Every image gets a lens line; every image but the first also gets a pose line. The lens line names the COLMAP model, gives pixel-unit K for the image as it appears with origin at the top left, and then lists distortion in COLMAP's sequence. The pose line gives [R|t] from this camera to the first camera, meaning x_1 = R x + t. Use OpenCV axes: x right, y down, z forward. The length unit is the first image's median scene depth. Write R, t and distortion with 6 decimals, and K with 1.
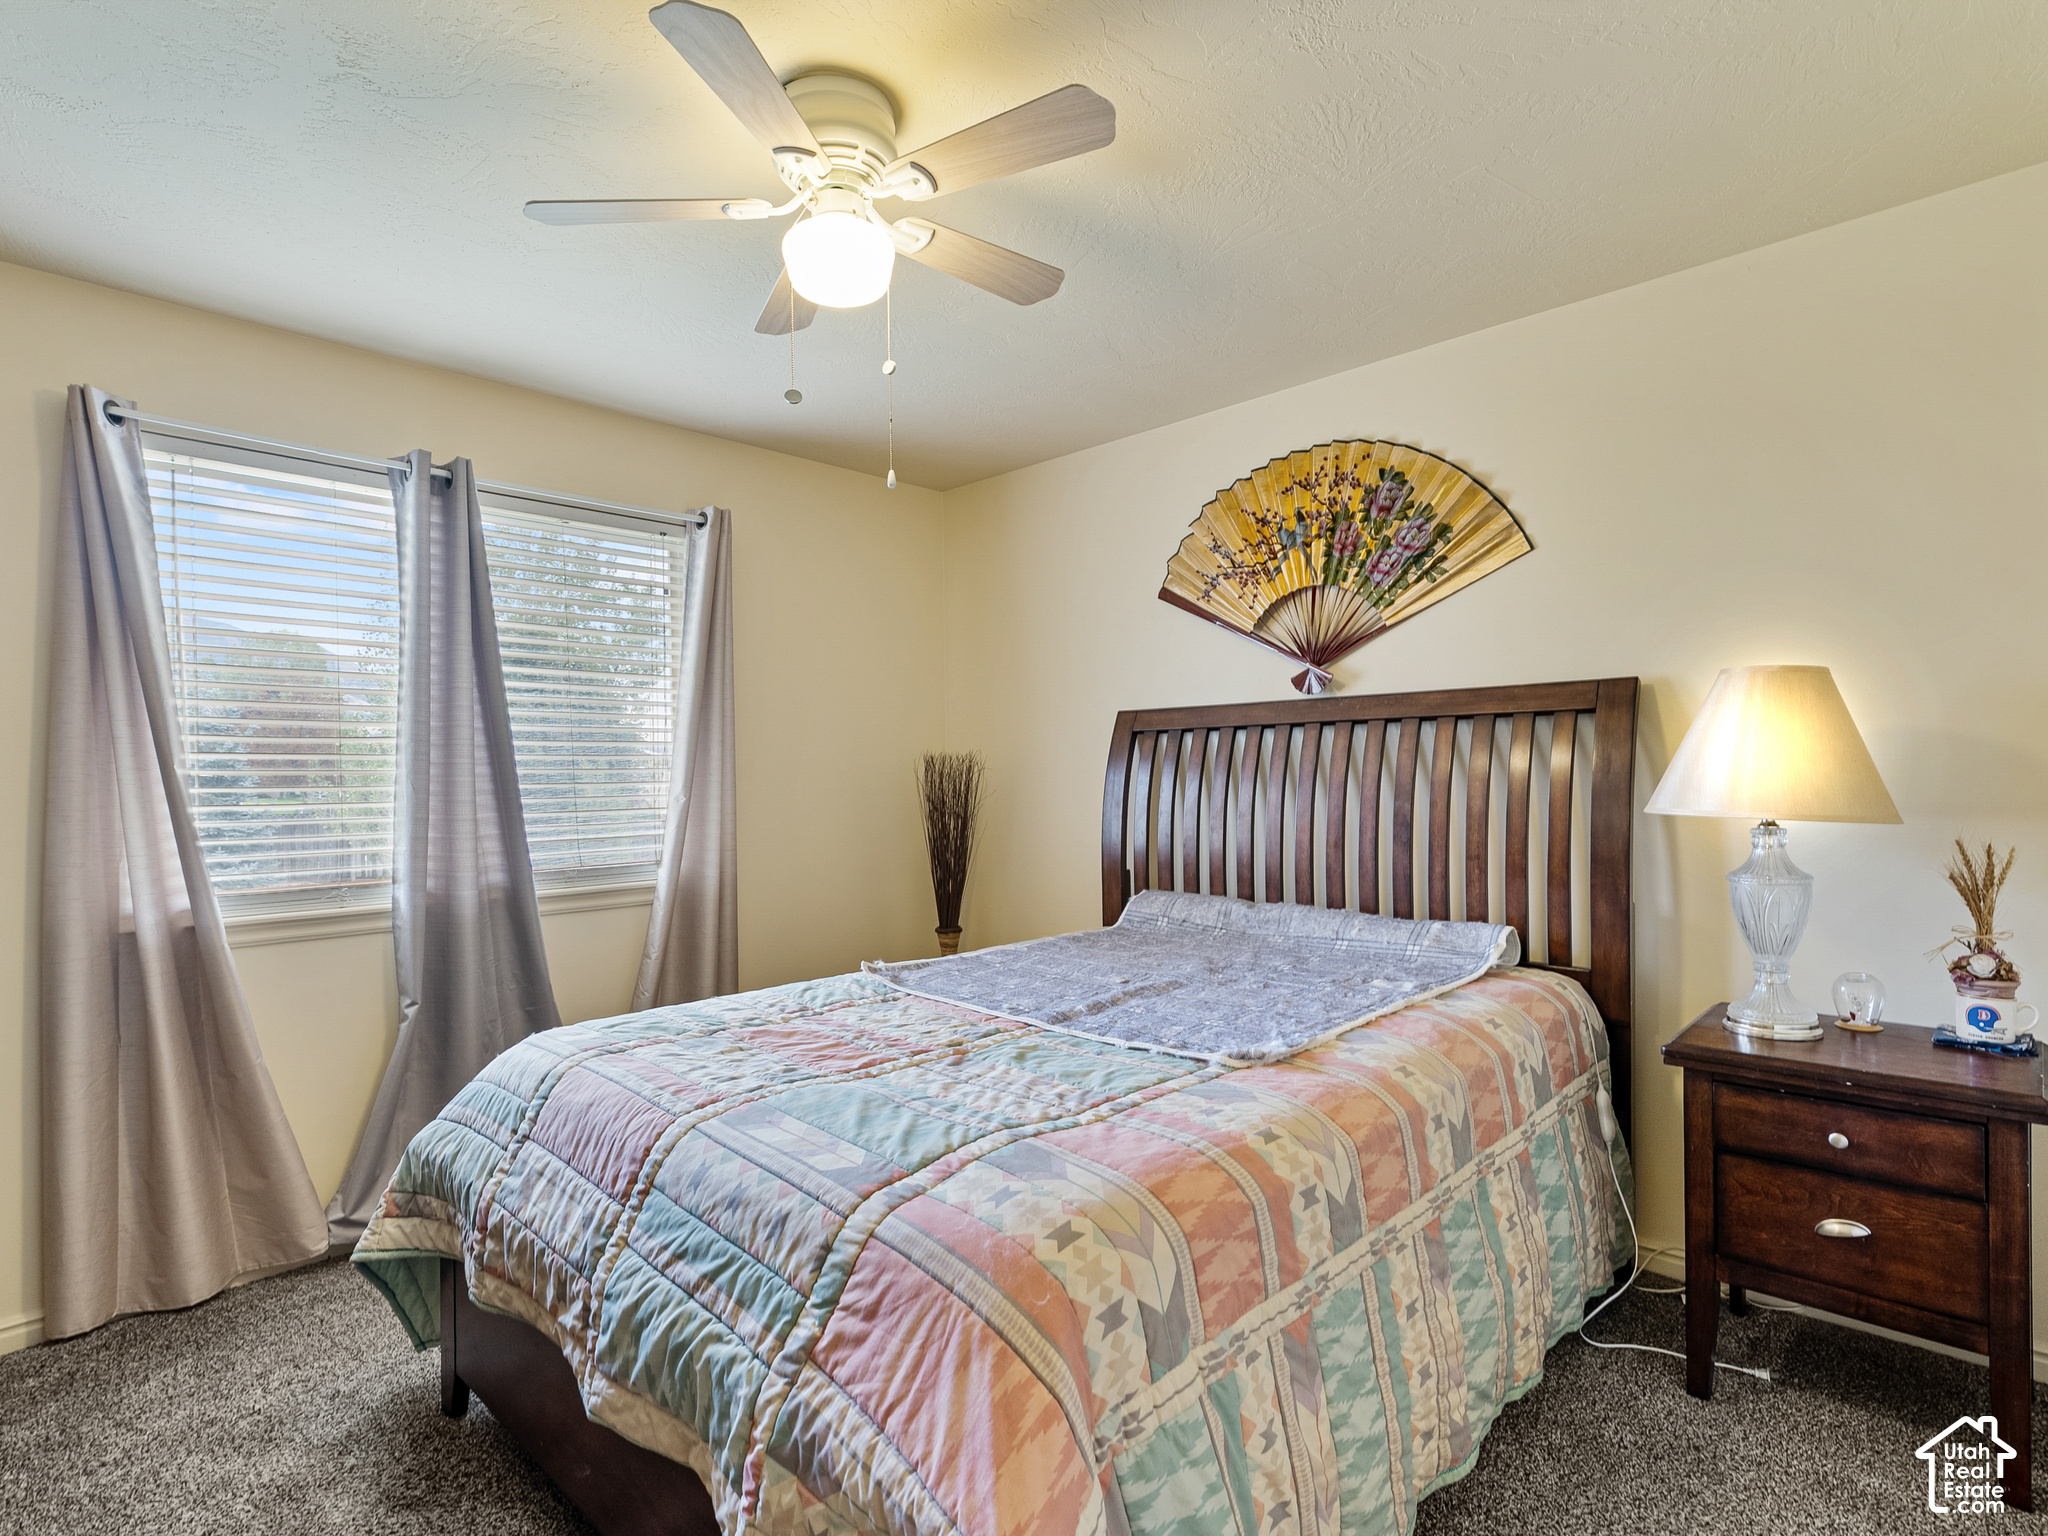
lens RADIAL K [[1006.1, 0, 1025.6], [0, 1006.1, 801.3], [0, 0, 1]] dist [-0.003016, -0.000216]
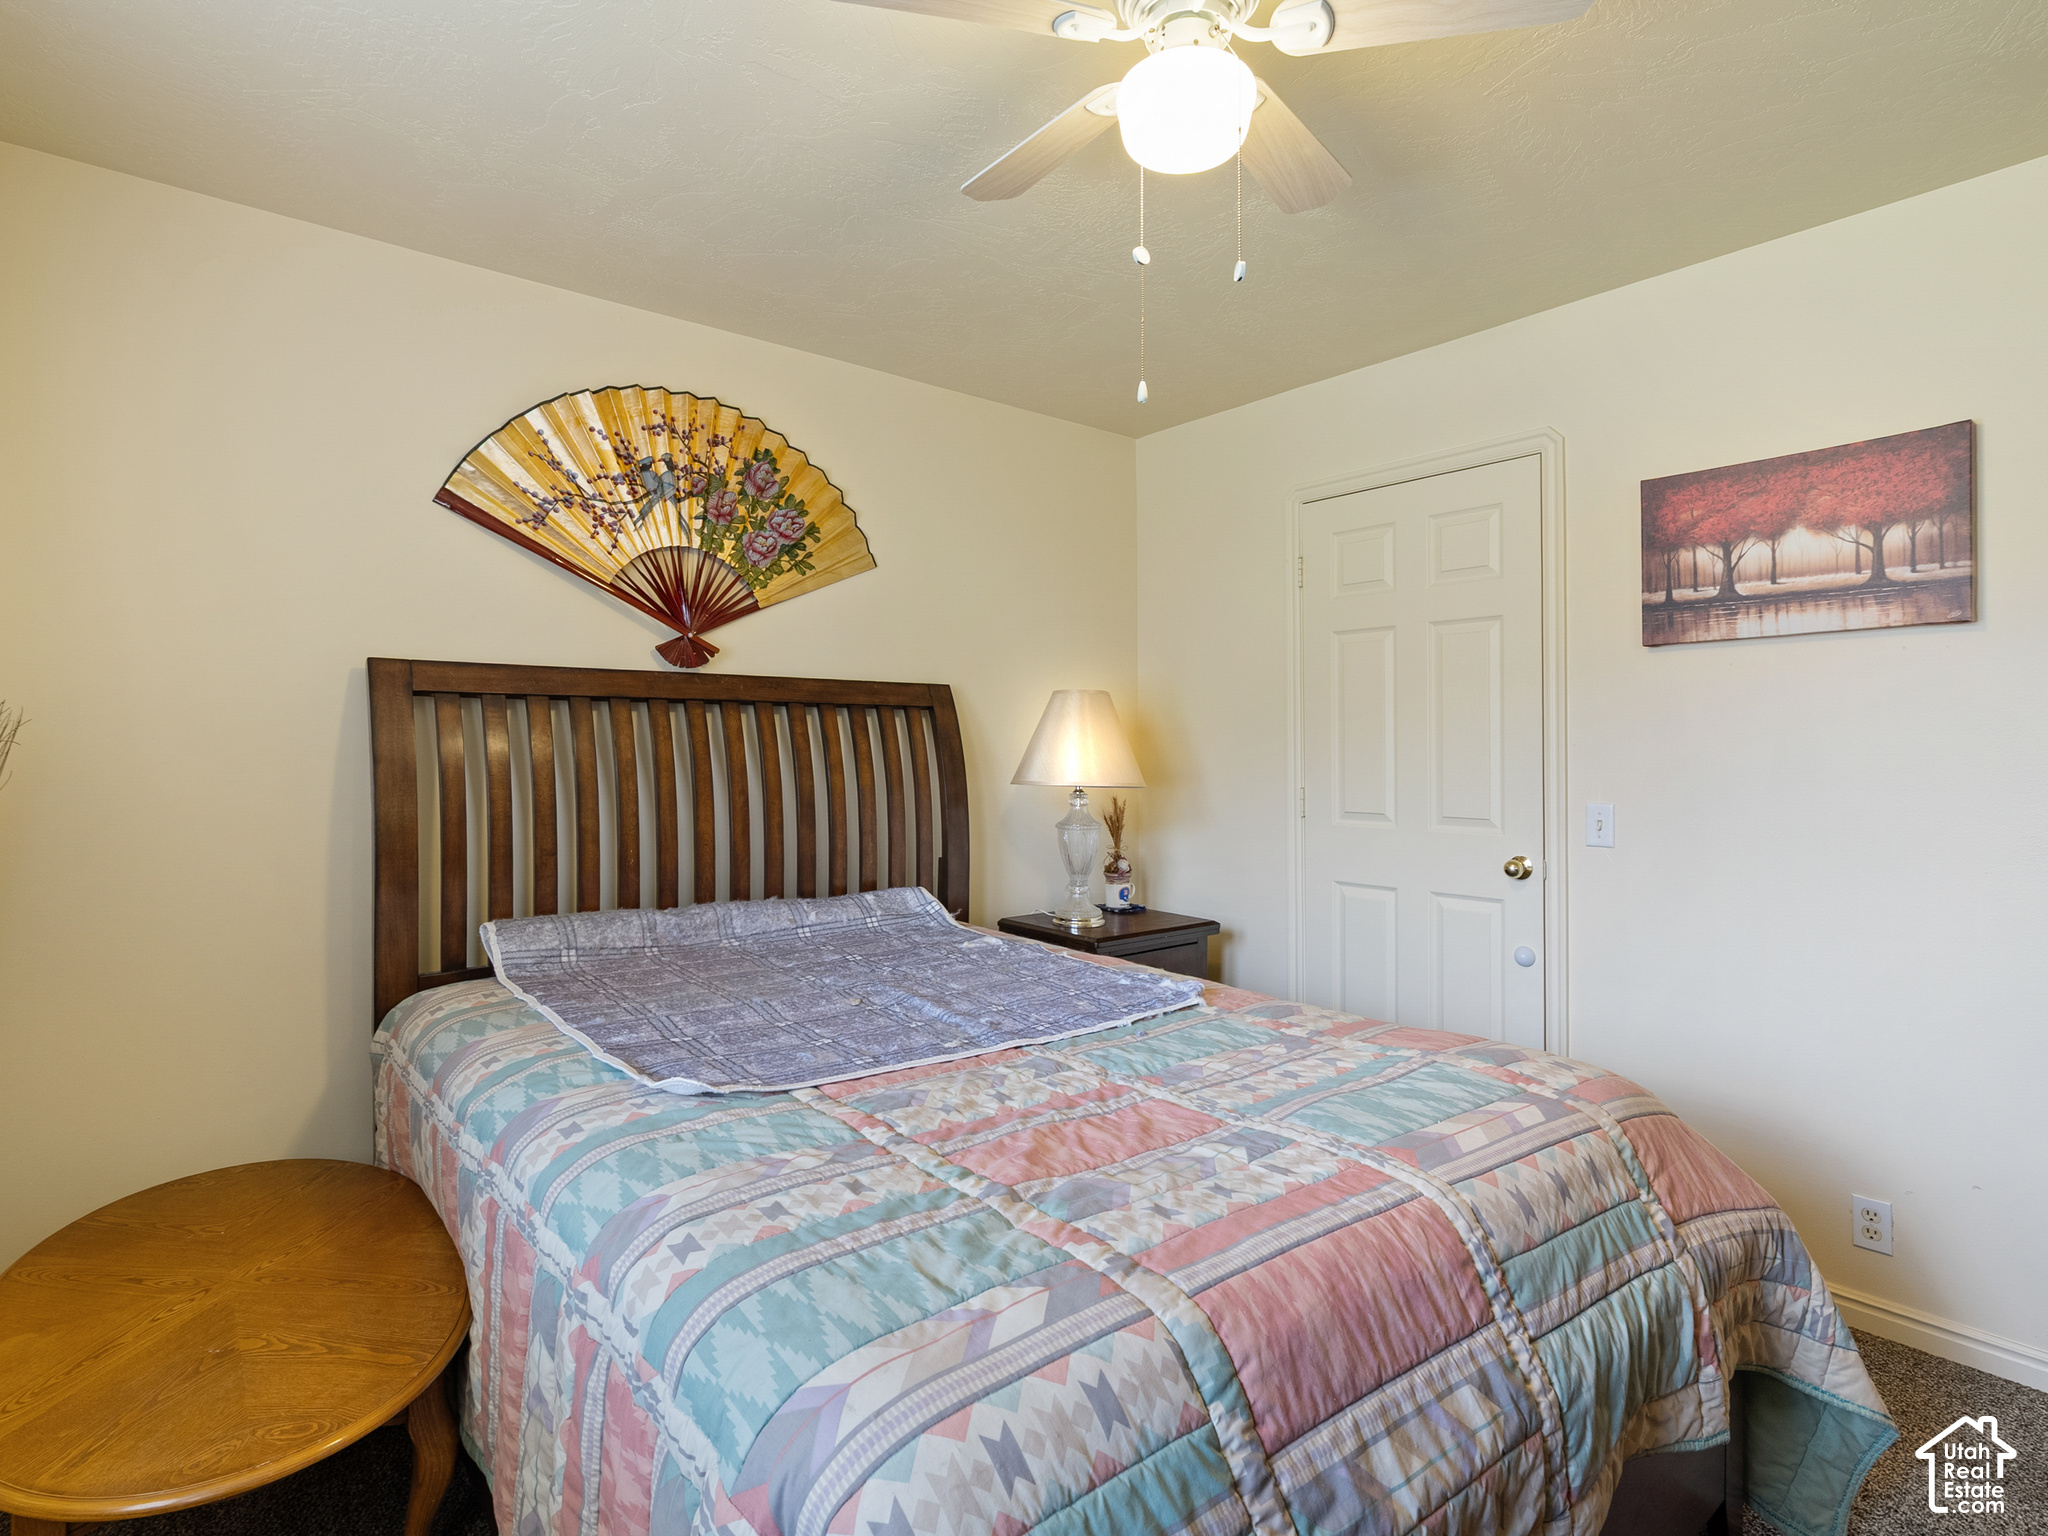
lens RADIAL K [[1024.9, 0, 1016.2], [0, 1024.9, 761.3], [0, 0, 1]] dist [-0.001418, 0.000677]
pose [[0.147595, 0.003310, 0.989042, -0.600953], [0.026601, 0.999619, -0.007315, -0.009530], [-0.988690, 0.027389, 0.147450, 0.609885]]
